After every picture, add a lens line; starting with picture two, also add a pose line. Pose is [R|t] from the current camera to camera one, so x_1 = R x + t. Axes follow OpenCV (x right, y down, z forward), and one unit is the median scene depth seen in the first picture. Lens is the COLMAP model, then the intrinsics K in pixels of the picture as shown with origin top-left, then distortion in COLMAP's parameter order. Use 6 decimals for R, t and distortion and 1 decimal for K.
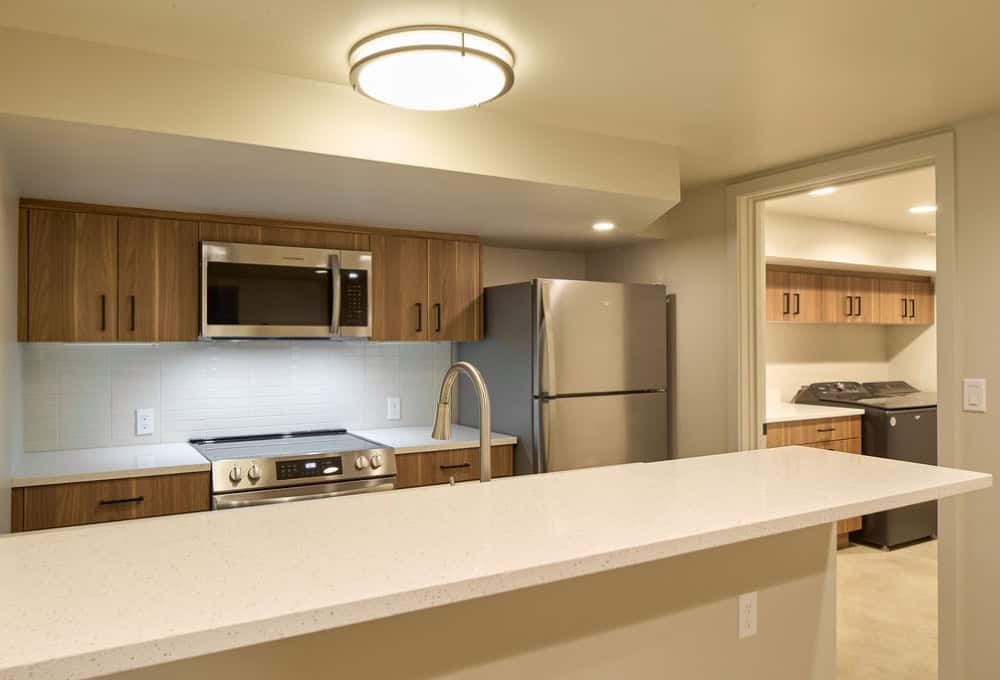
lens RADIAL K [[731.1, 0, 500.0], [0, 731.1, 340.0], [0, 0, 1]] dist [-0.002376, 0.000016]
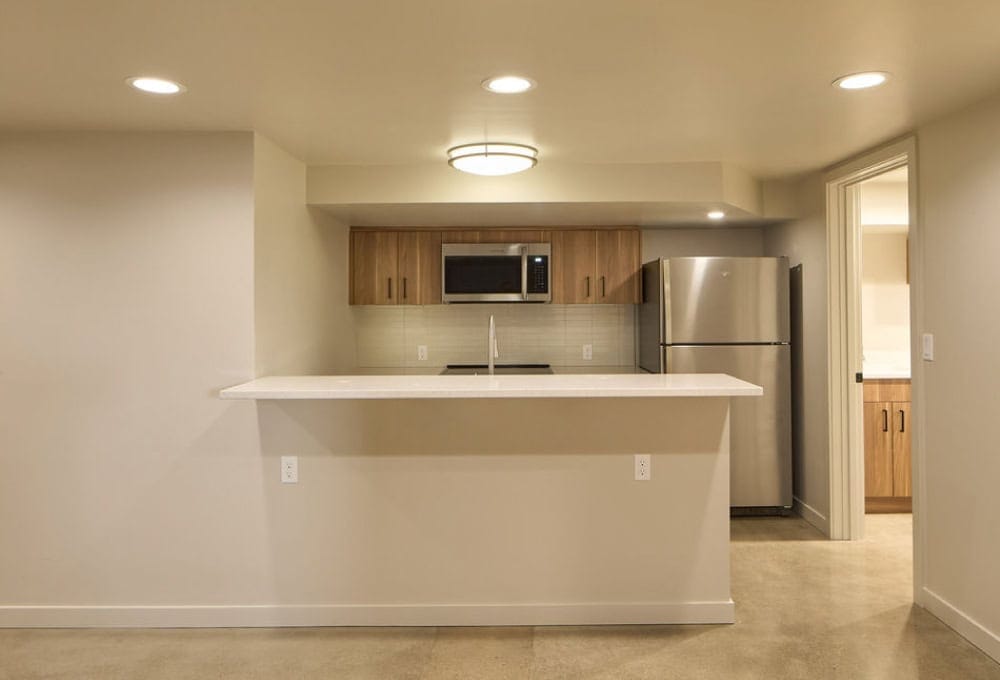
lens RADIAL K [[733.0, 0, 499.6], [0, 733.0, 300.9], [0, 0, 1]] dist [0.029537, 0.000221]
pose [[0.867119, -0.003583, -0.498087, 0.489713], [0.003352, 0.999993, -0.001358, -0.003037], [0.498089, -0.000492, 0.867126, -0.344680]]
